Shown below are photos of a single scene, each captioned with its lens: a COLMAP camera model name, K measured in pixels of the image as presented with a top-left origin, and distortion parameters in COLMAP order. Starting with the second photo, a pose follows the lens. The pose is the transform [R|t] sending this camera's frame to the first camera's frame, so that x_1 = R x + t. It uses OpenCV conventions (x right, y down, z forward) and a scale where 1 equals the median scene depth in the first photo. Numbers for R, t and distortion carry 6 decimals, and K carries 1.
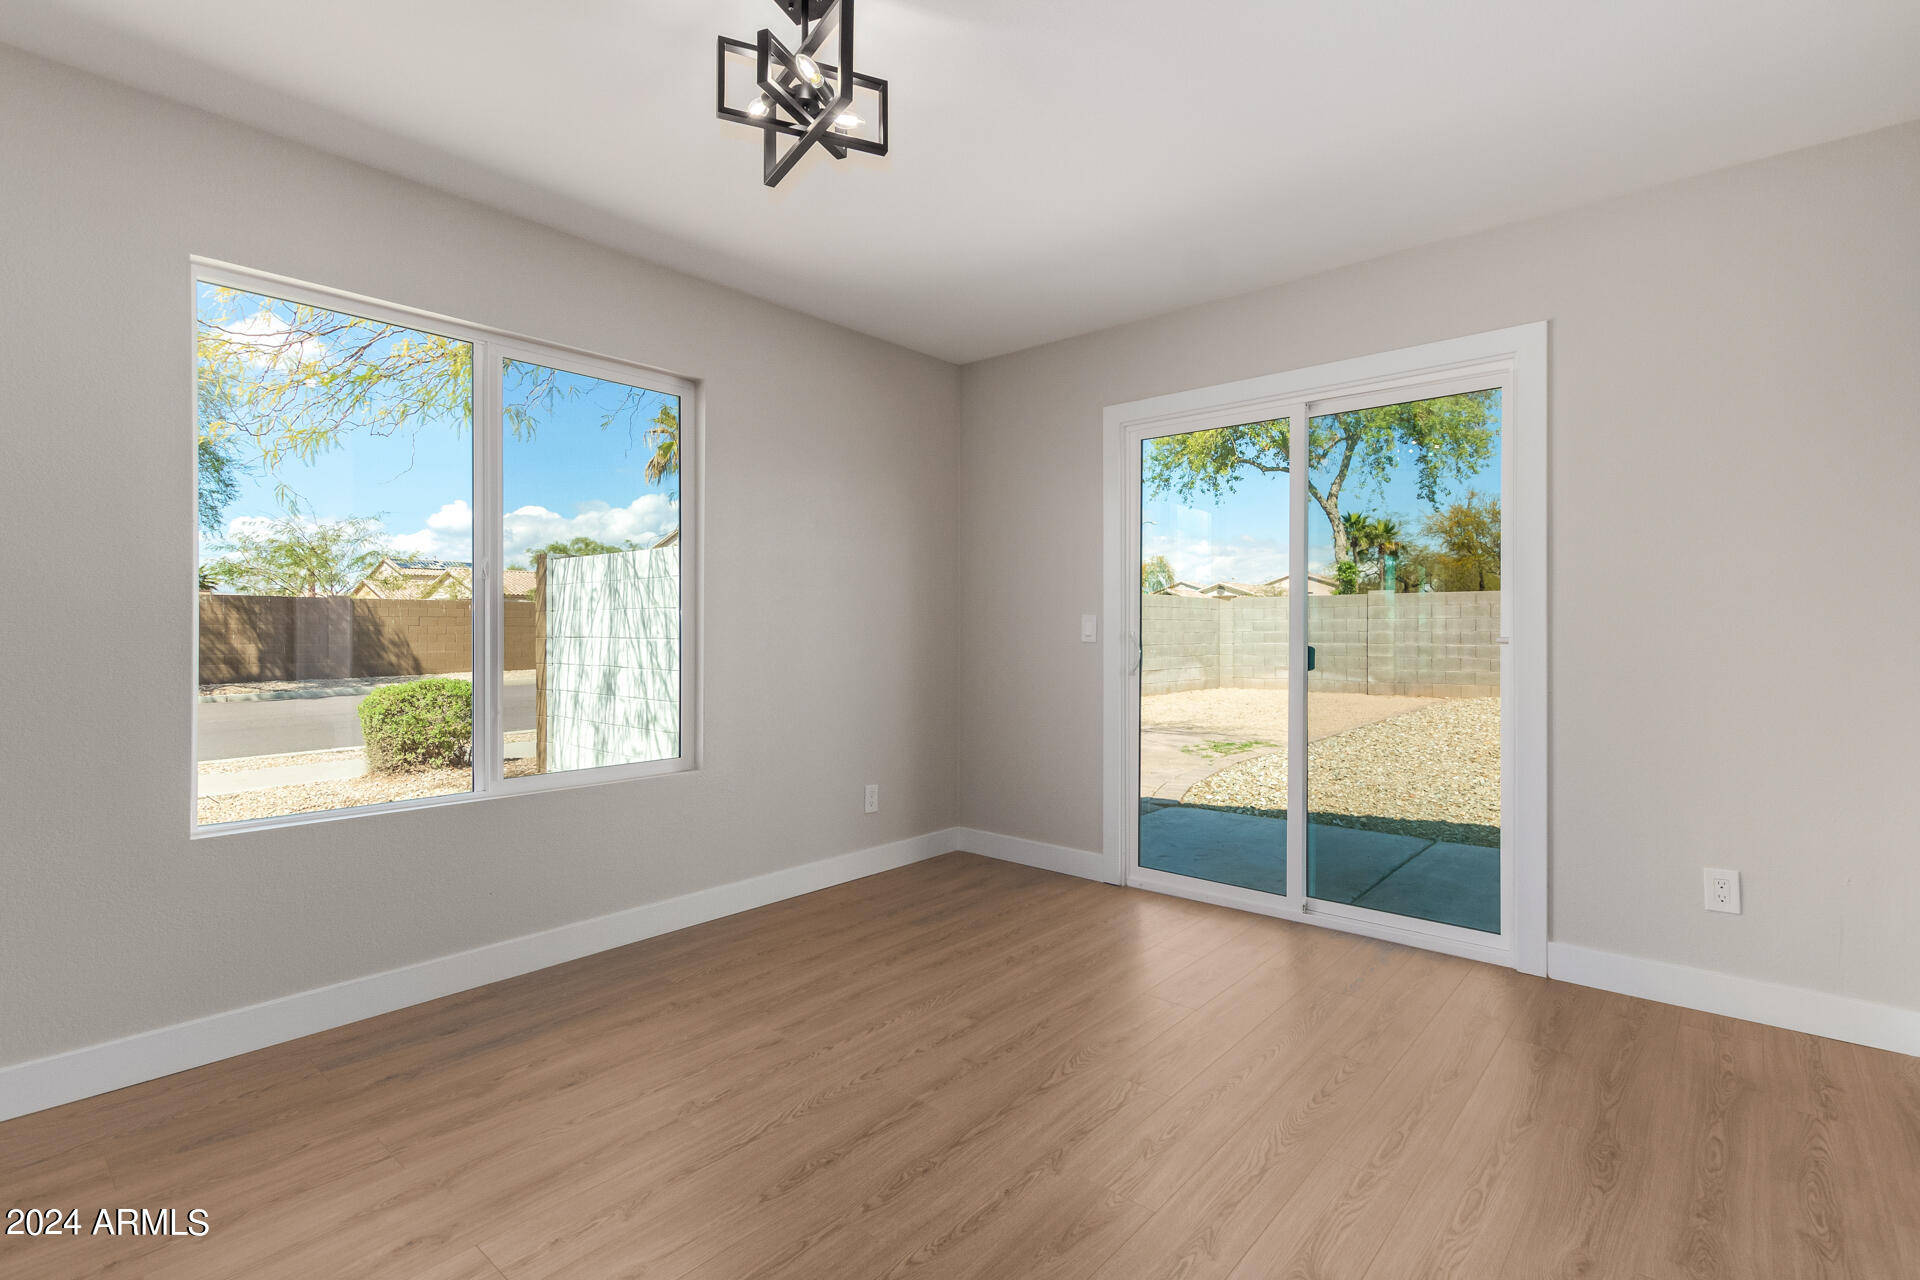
lens RADIAL K [[893.4, 0, 961.9], [0, 893.4, 630.5], [0, 0, 1]] dist [0.016359, -0.009275]
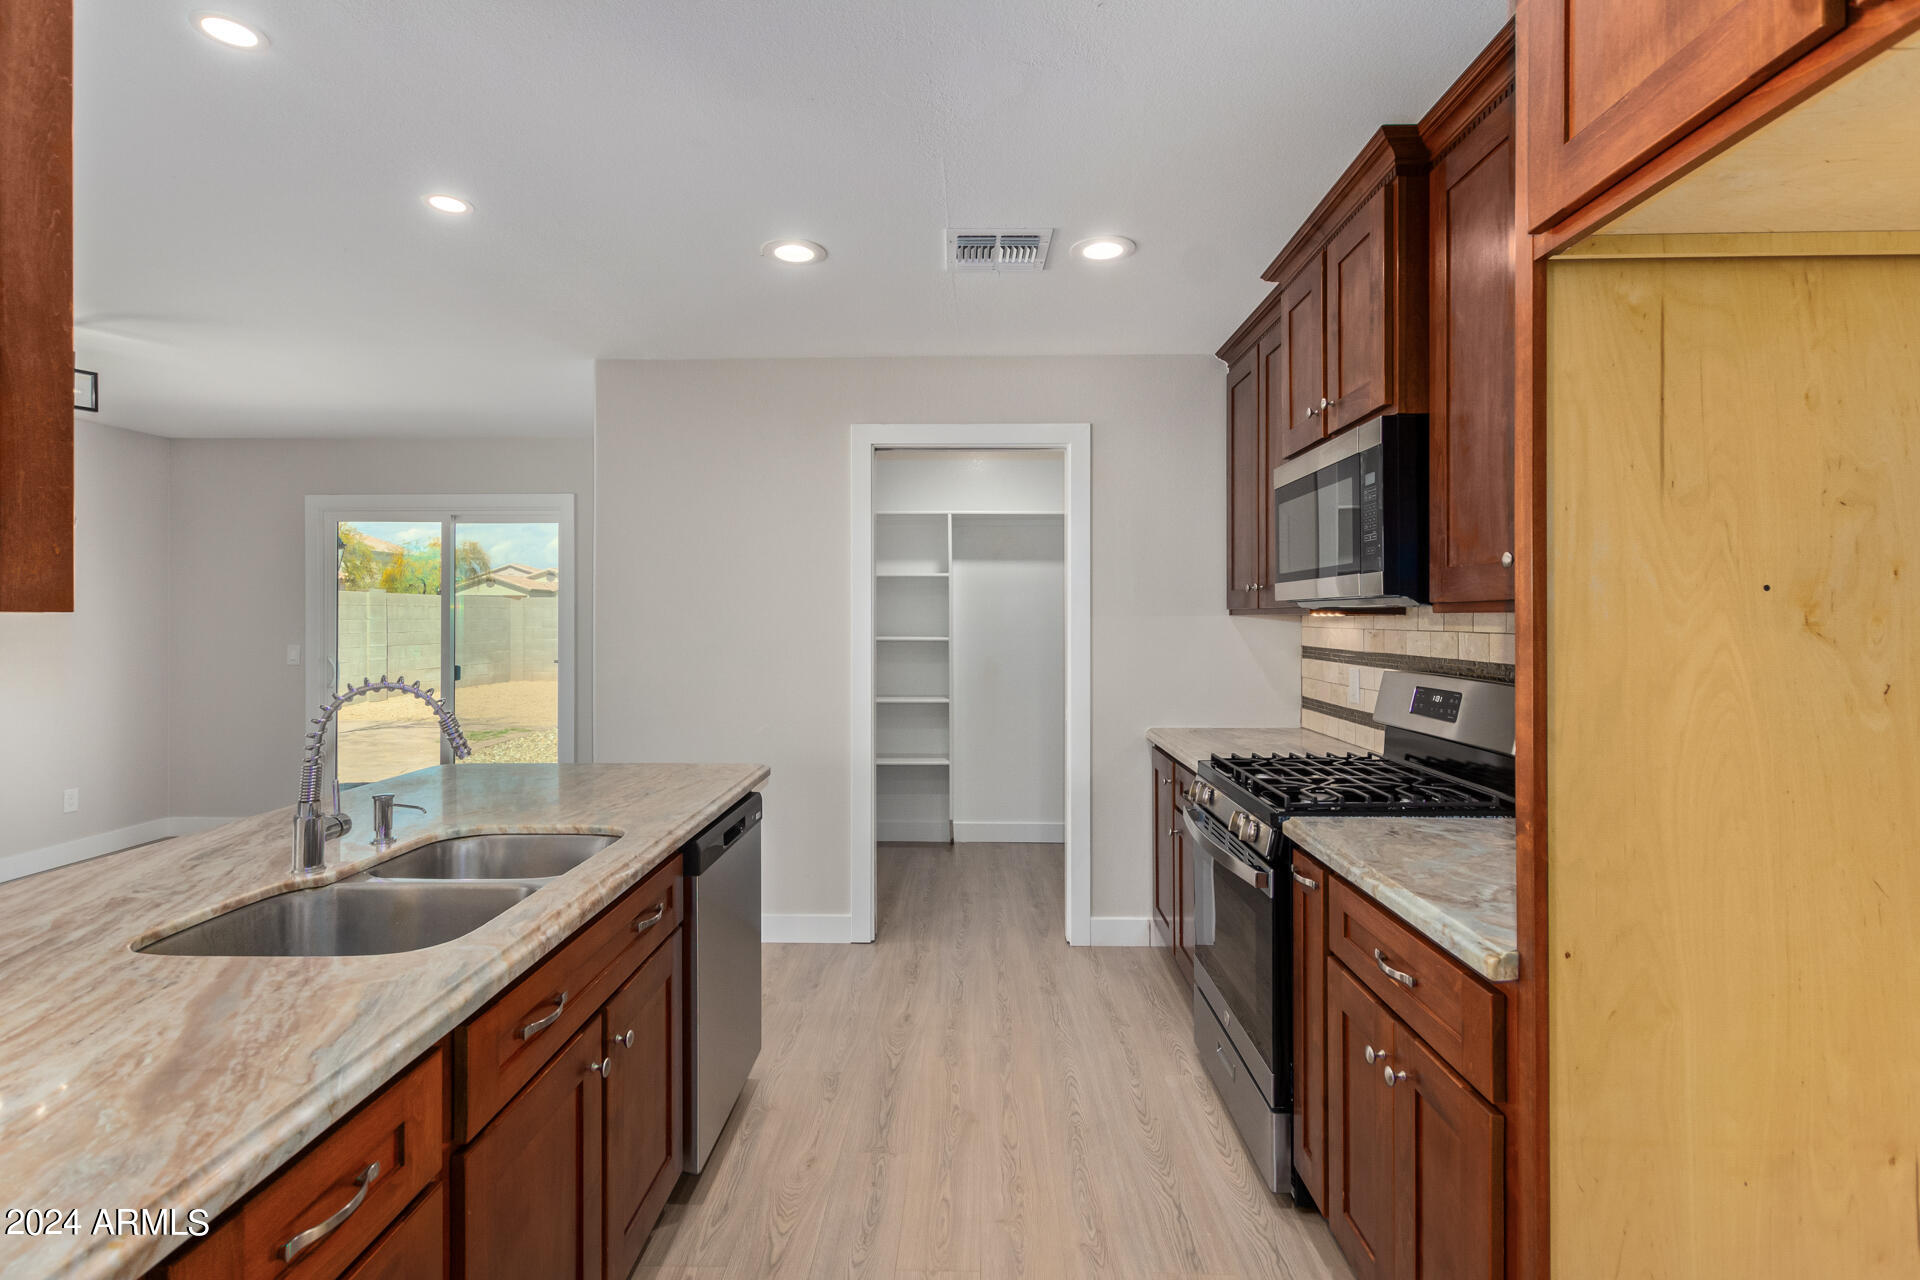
lens RADIAL K [[902.7, 0, 965.1], [0, 902.7, 616.0], [0, 0, 1]] dist [0.003562, 0.000569]
pose [[0.765277, -0.000786, 0.643701, 0.037153], [-0.000258, 0.999999, 0.001528, -0.066226], [-0.643701, -0.001336, 0.765276, -0.735383]]
